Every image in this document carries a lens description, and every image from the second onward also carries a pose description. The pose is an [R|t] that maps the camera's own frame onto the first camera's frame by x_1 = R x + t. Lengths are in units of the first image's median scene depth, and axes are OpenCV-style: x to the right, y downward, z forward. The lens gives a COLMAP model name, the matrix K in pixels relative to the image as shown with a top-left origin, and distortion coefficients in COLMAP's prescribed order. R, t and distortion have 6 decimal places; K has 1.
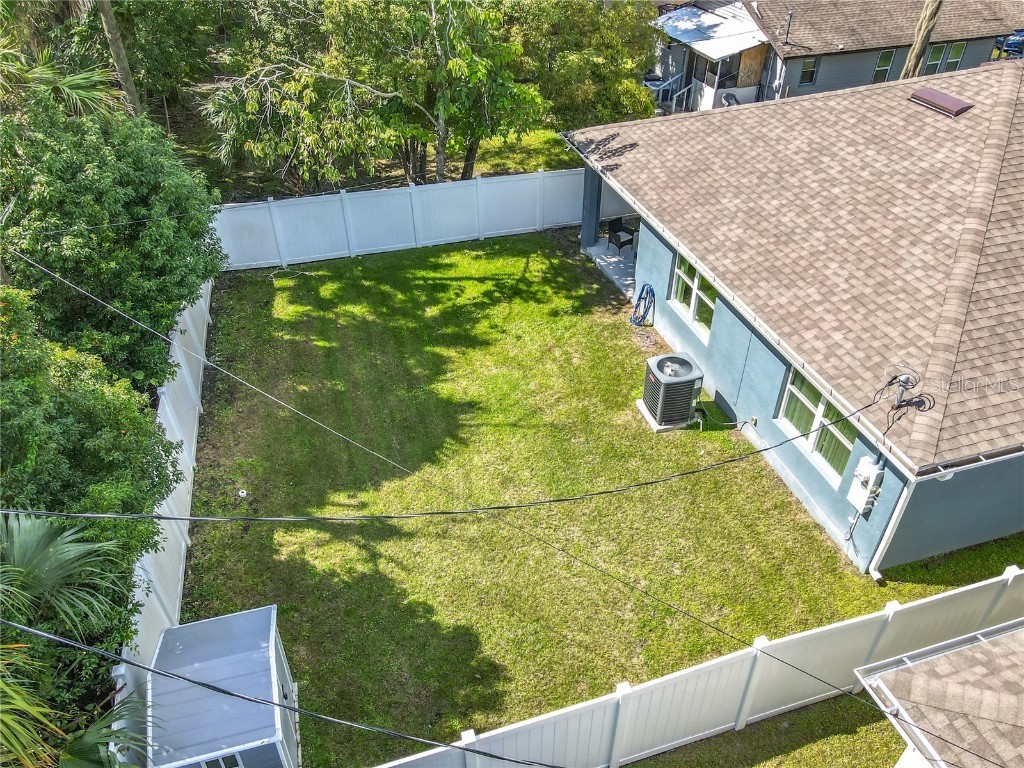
lens RADIAL K [[757.7, 0, 512.2], [0, 757.7, 397.7], [0, 0, 1]] dist [0.020060, 0.008087]
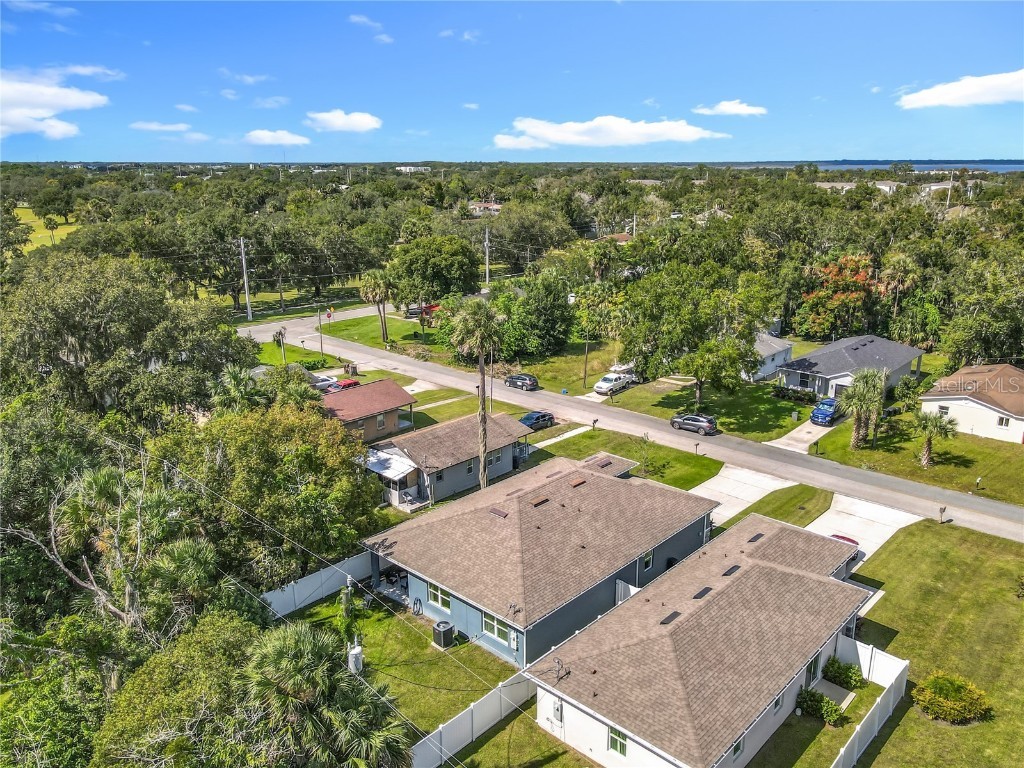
lens RADIAL K [[757.7, 0, 512.2], [0, 757.7, 397.7], [0, 0, 1]] dist [0.020060, 0.008087]
pose [[0.868989, -0.136227, 0.475711, -0.716155], [0.306010, 0.903432, -0.300282, 0.110791], [-0.388866, 0.406514, 0.826759, -1.590567]]
